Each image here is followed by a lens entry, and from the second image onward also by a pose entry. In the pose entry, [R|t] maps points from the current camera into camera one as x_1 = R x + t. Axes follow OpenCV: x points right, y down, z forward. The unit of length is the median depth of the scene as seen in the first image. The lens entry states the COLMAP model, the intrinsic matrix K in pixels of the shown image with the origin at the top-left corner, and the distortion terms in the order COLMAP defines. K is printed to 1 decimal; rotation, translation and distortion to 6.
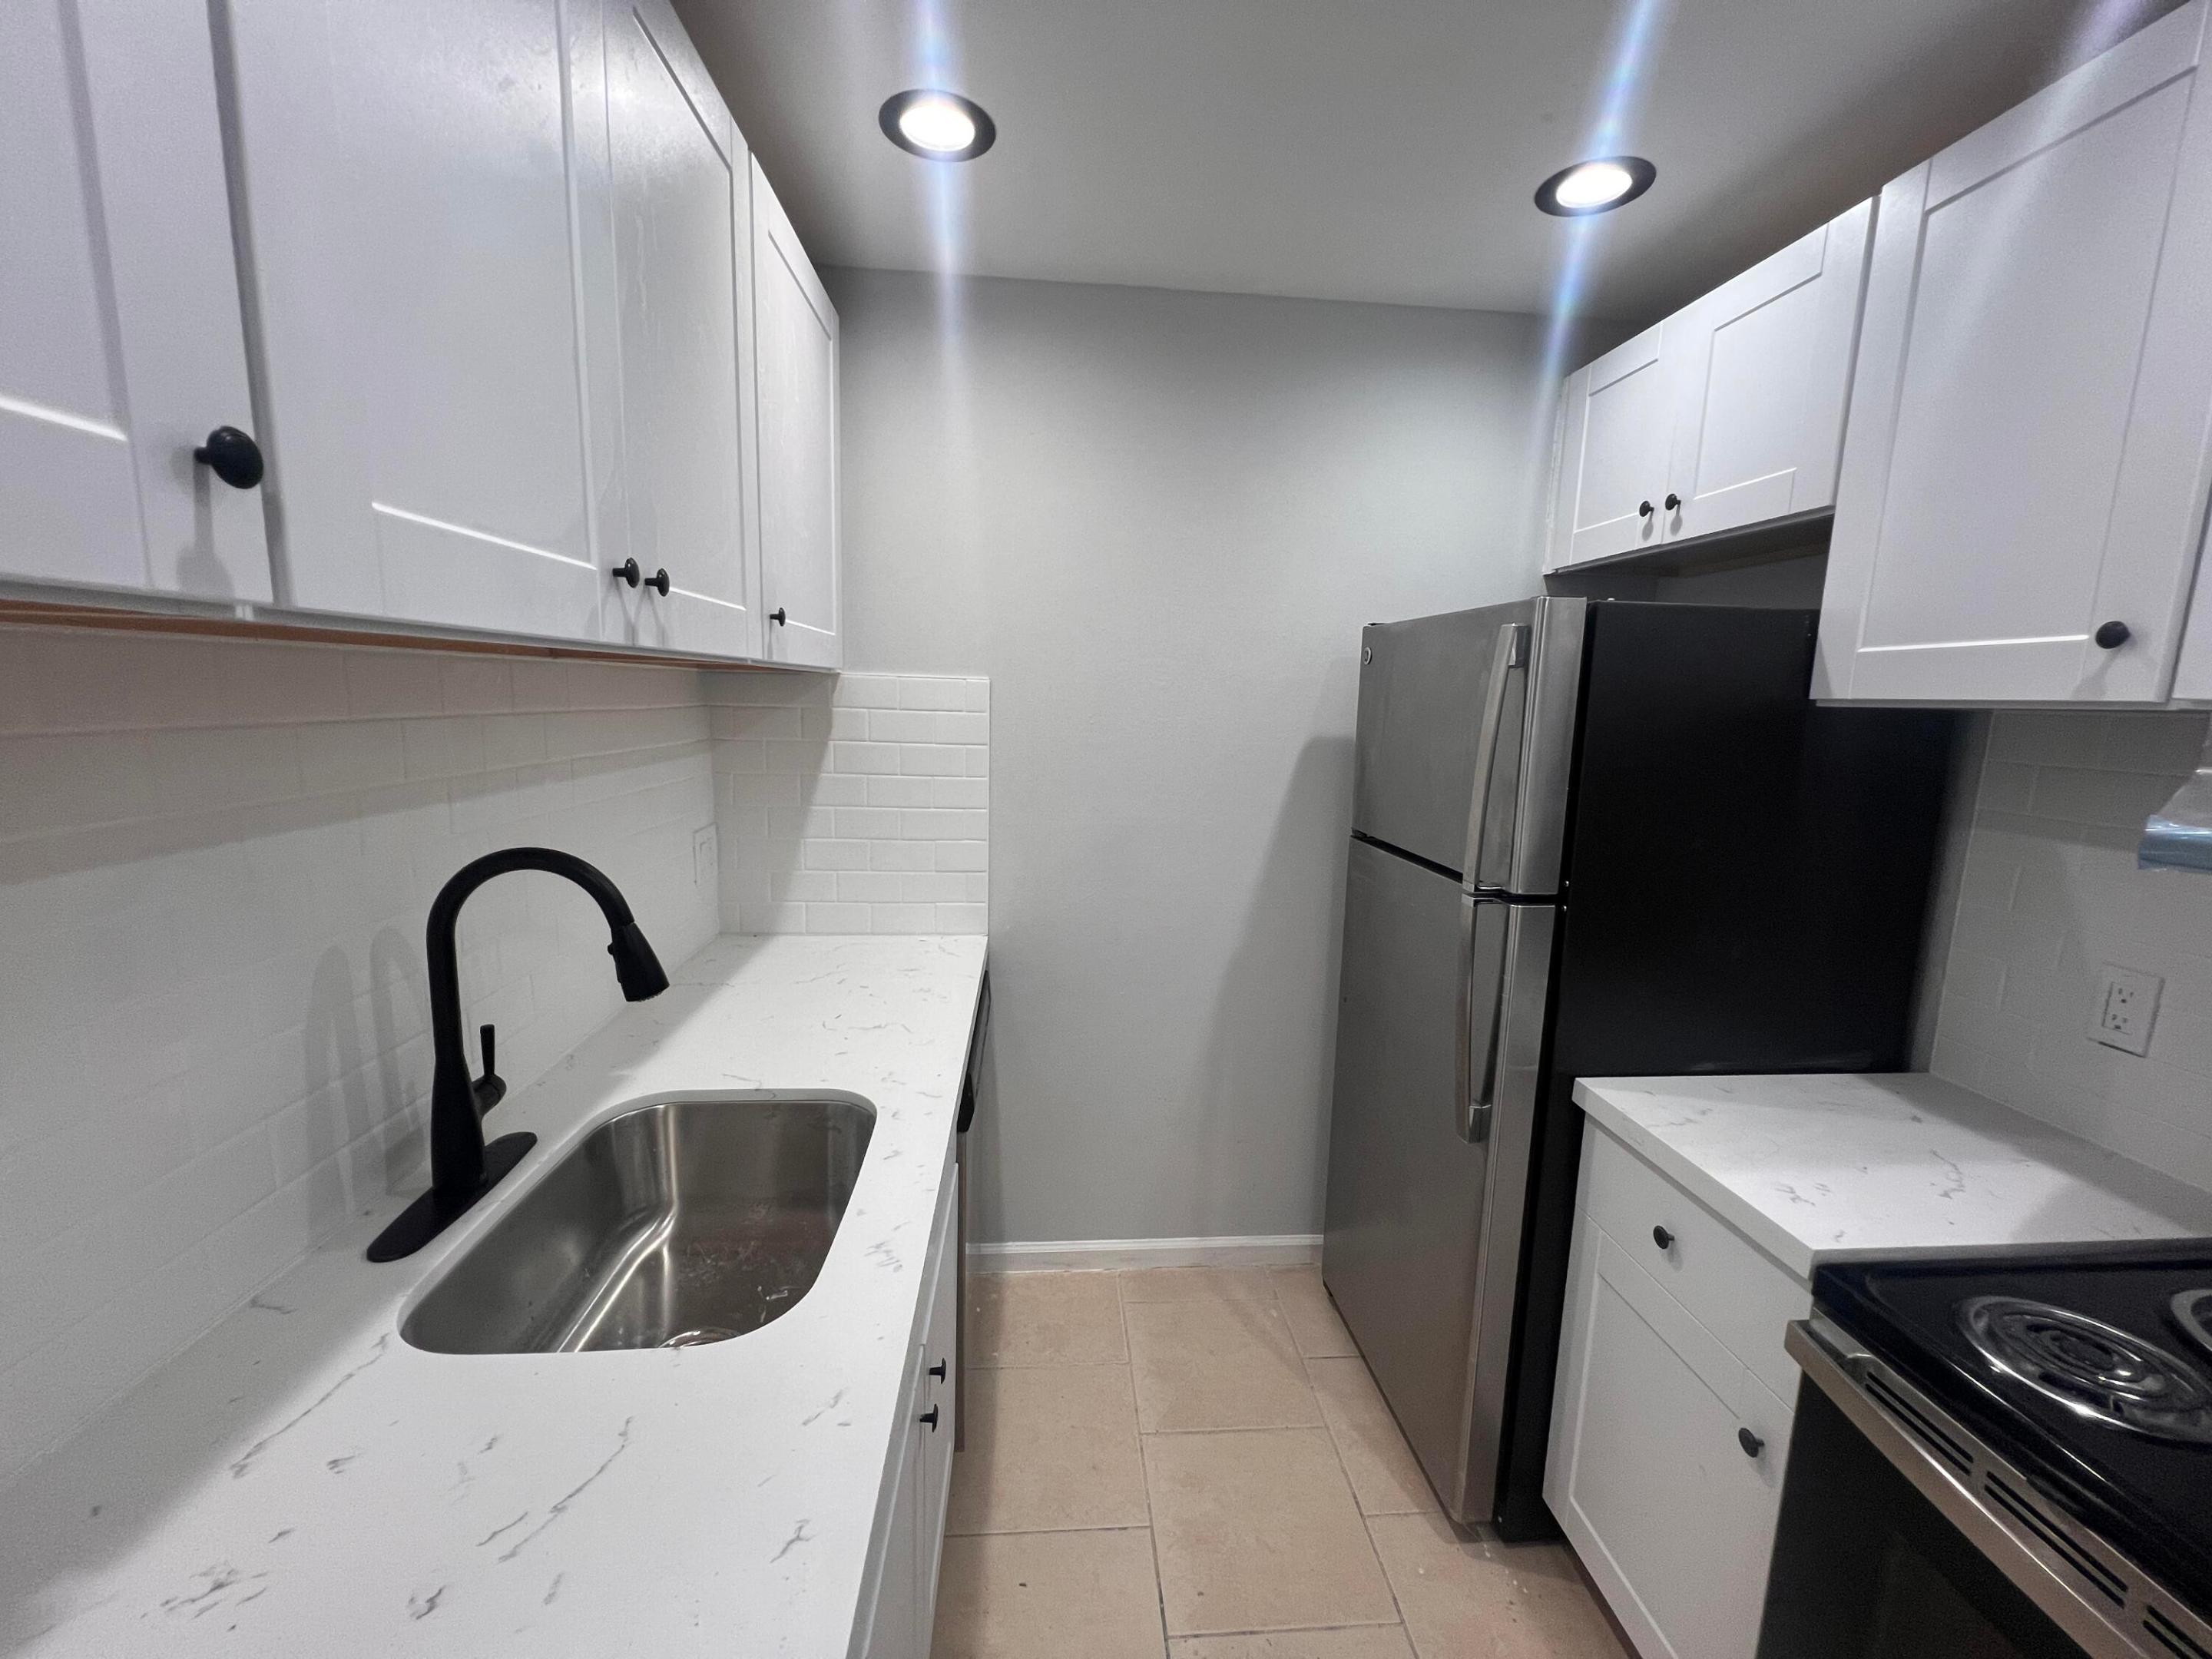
lens RADIAL K [[885.0, 0, 1111.0], [0, 885.0, 831.9], [0, 0, 1]] dist [0.000941, 0.000465]
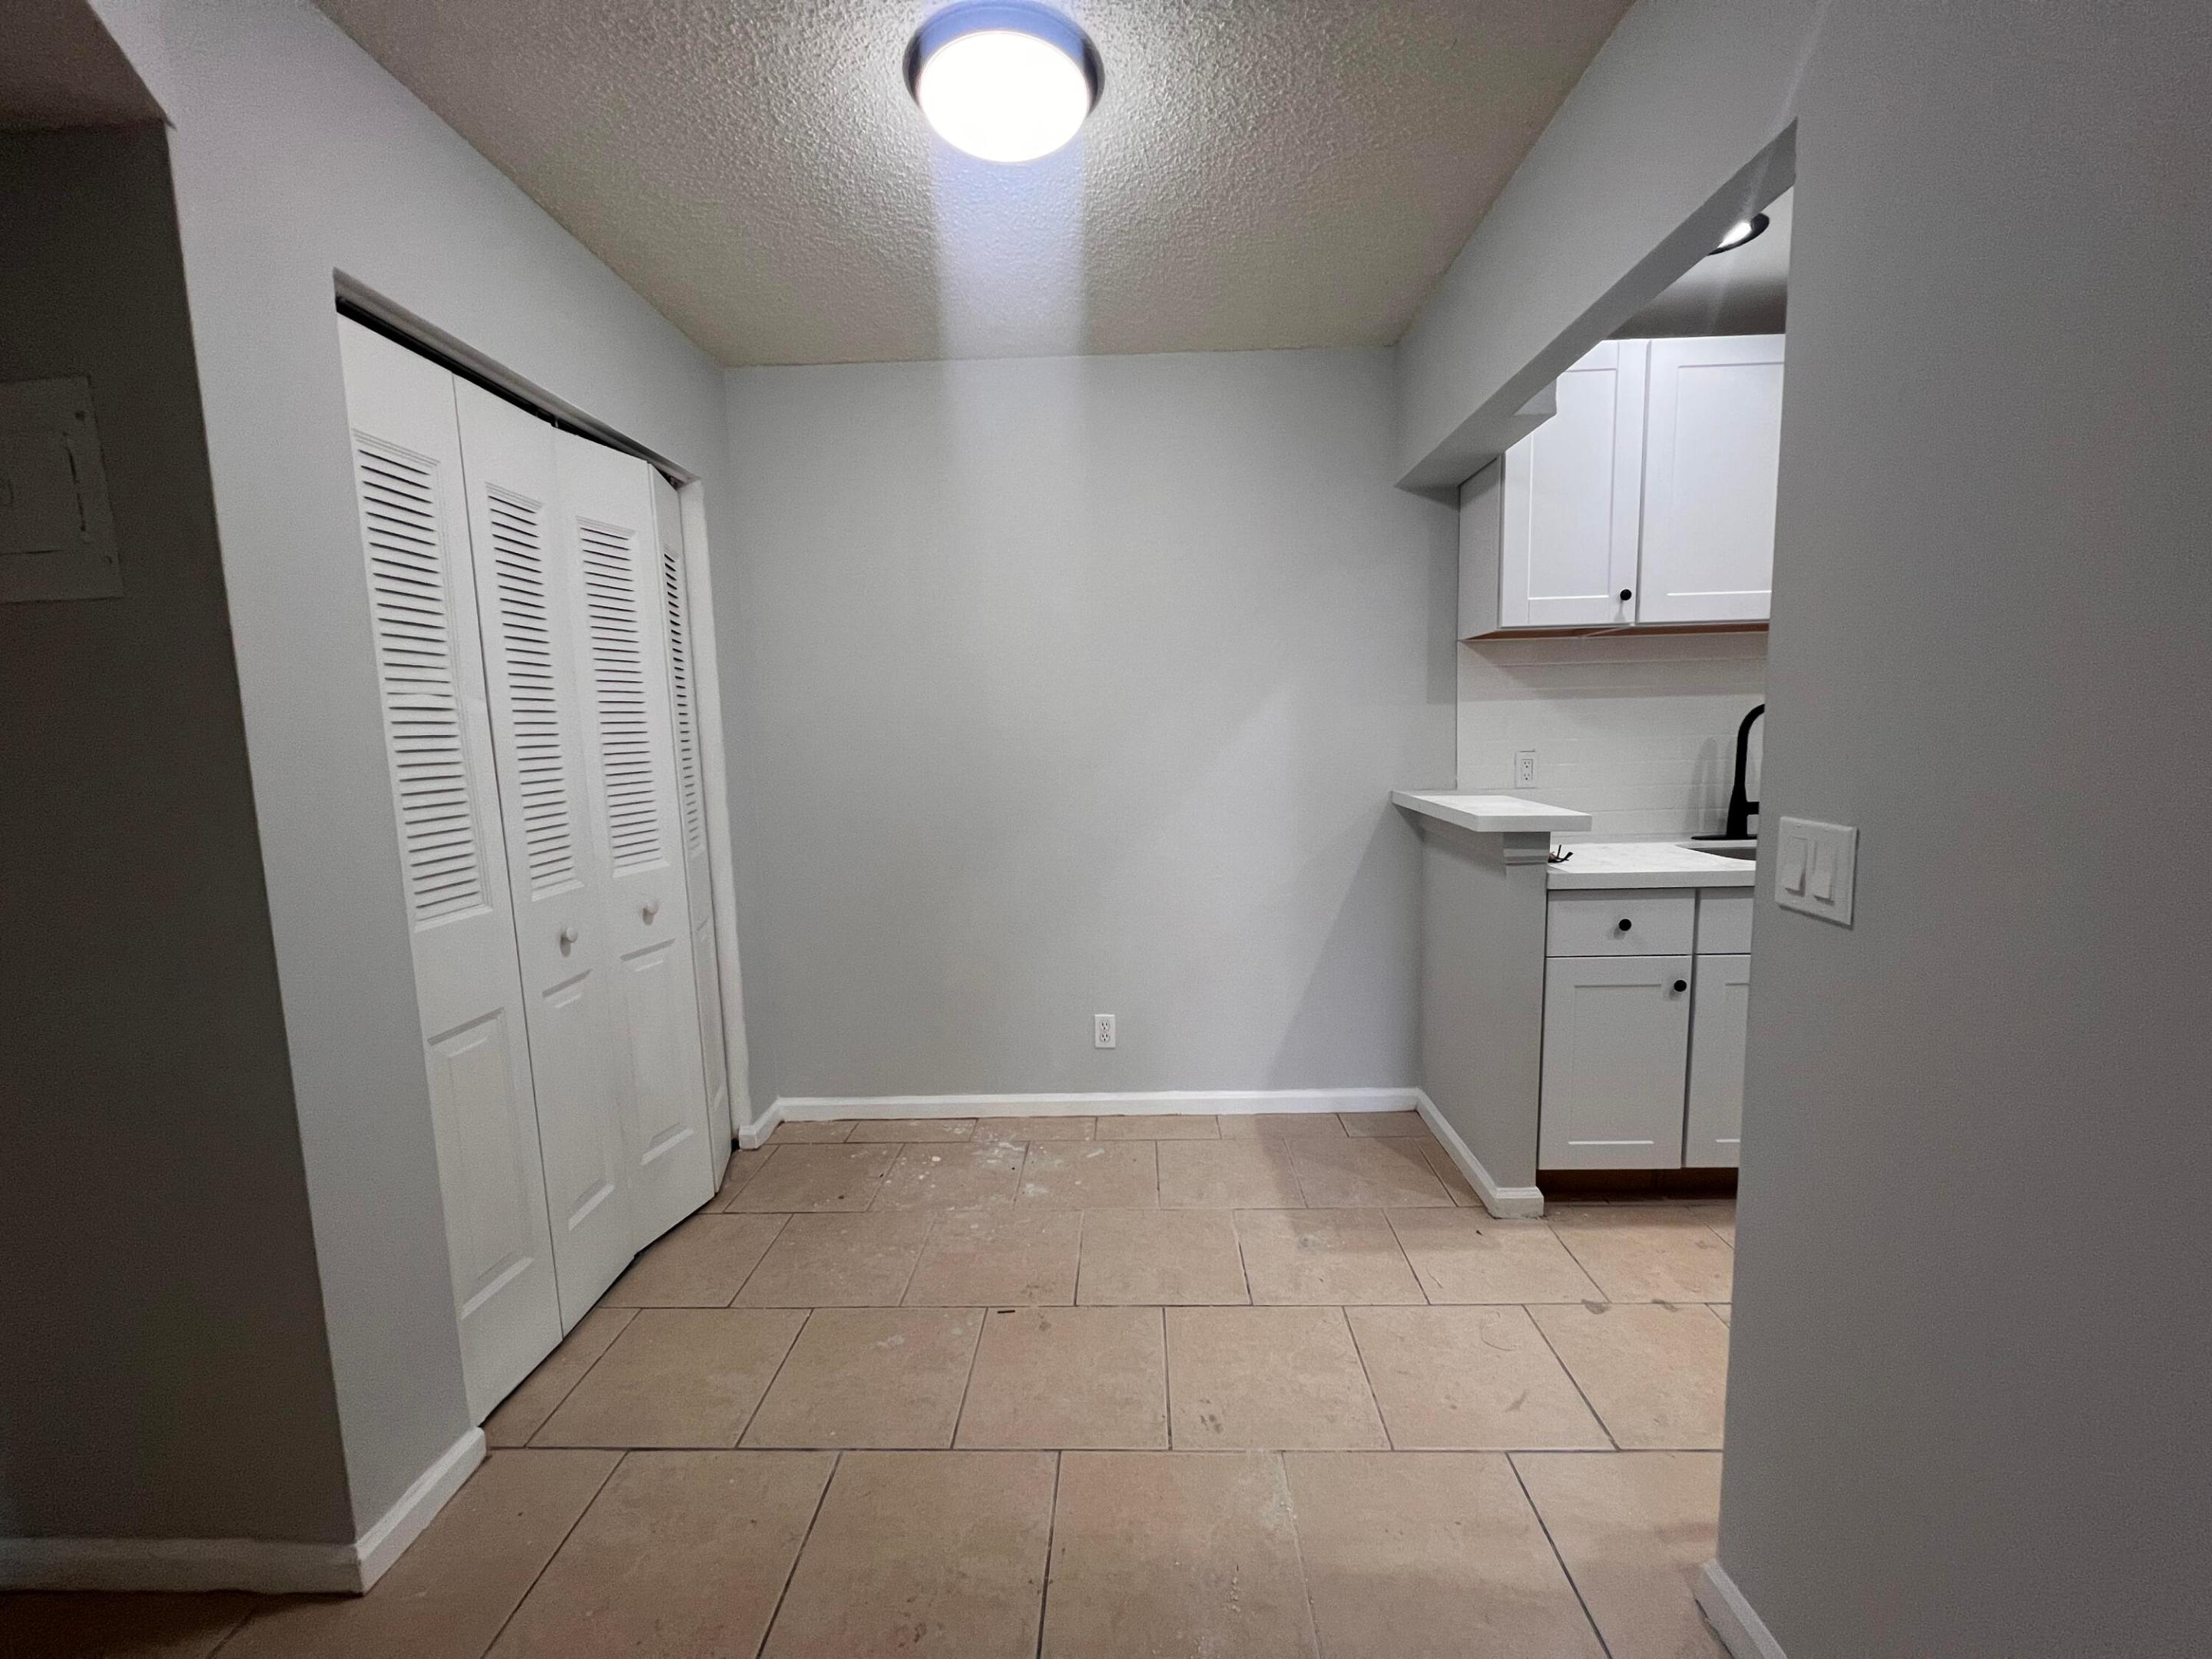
lens RADIAL K [[885.0, 0, 1115.7], [0, 885.0, 828.1], [0, 0, 1]] dist [0.000941, 0.000465]
pose [[-0.095615, 0.087245, -0.991588, 1.469355], [-0.132657, 0.986149, 0.099558, 0.260316], [0.986539, 0.141060, -0.082717, -0.427878]]
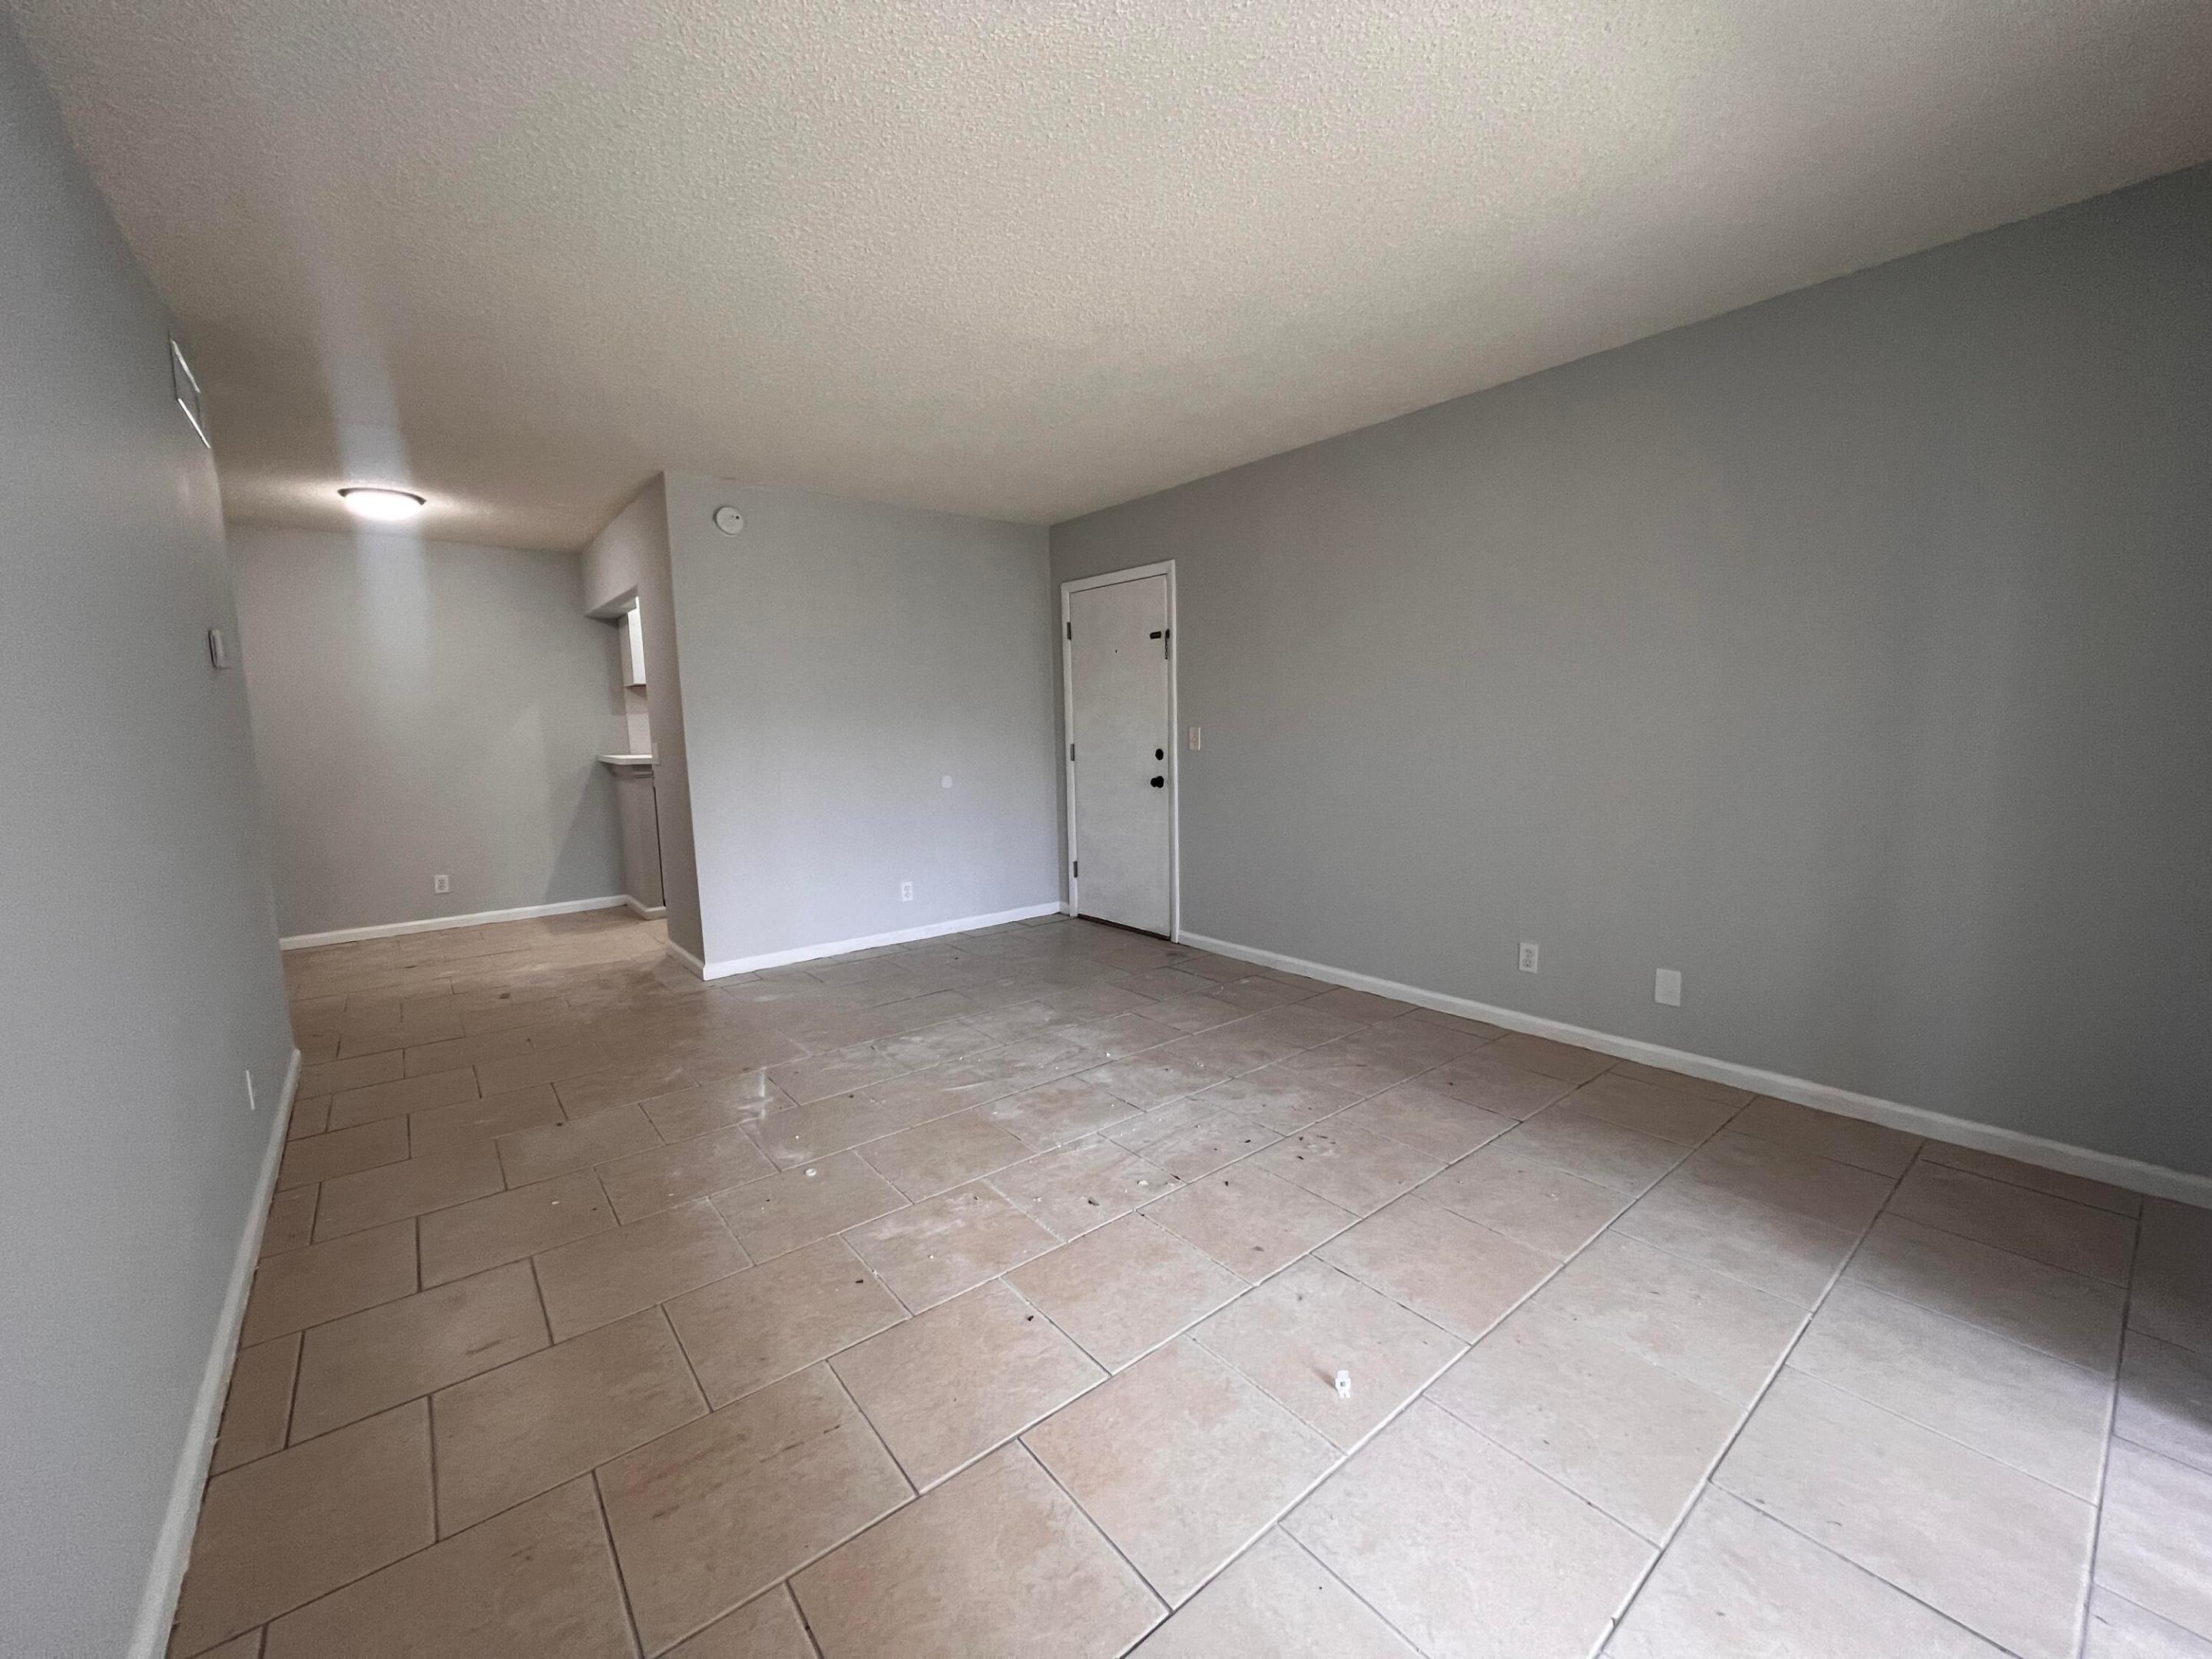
lens RADIAL K [[885.0, 0, 1110.8], [0, 885.0, 833.8], [0, 0, 1]] dist [0.000941, 0.000465]
pose [[0.567272, 0.062312, -0.821170, 4.360115], [-0.089813, 0.995867, 0.013525, 0.389348], [0.818618, 0.066080, 0.570524, -0.381944]]
